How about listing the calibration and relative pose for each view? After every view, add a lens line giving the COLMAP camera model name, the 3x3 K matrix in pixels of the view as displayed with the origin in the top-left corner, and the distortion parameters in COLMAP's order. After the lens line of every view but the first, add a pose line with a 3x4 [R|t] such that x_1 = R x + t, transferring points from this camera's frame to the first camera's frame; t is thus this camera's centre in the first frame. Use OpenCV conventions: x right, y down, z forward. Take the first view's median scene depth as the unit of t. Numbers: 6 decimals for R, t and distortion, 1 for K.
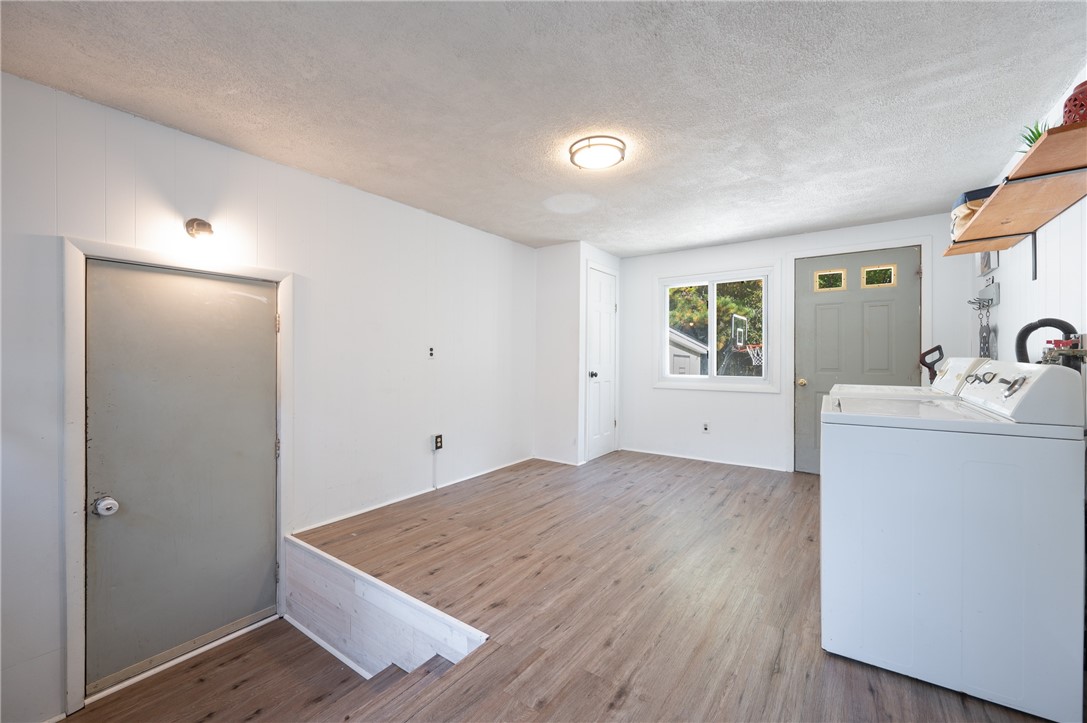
lens RADIAL K [[442.4, 0, 536.1], [0, 442.4, 359.2], [0, 0, 1]] dist [0.014534, 0.000052]
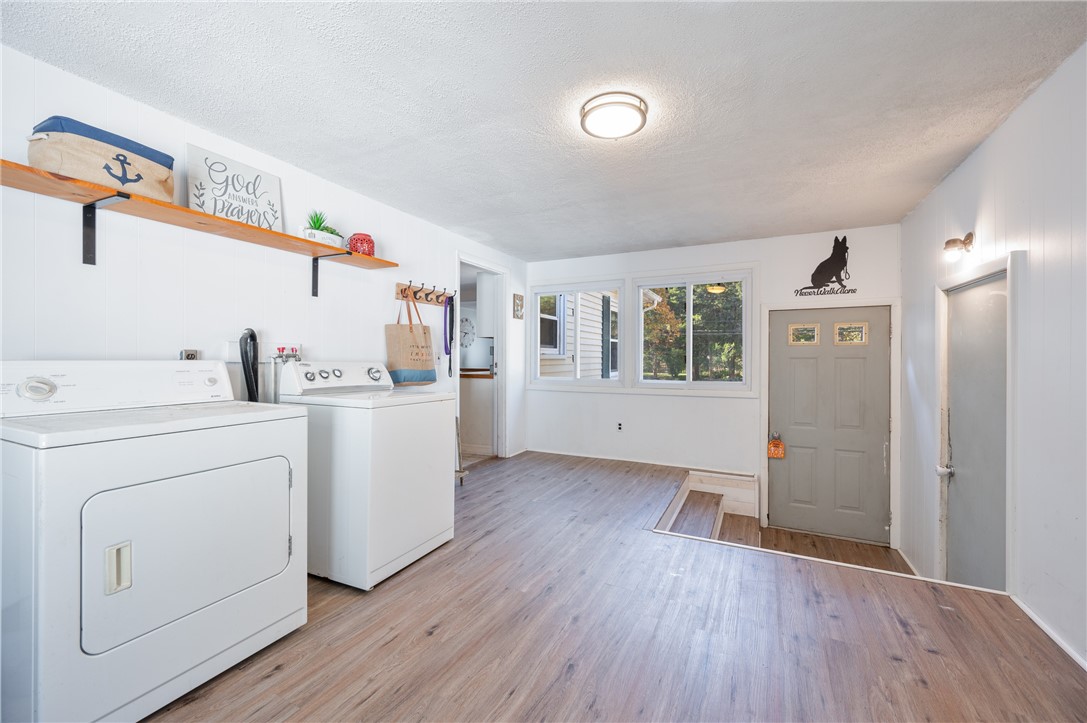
lens RADIAL K [[442.4, 0, 536.1], [0, 442.4, 359.2], [0, 0, 1]] dist [0.014534, 0.000052]
pose [[-0.987948, -0.005465, -0.154690, 0.380876], [-0.006801, 0.999944, 0.008110, -0.011215], [0.154637, 0.009065, -0.987930, 1.684339]]
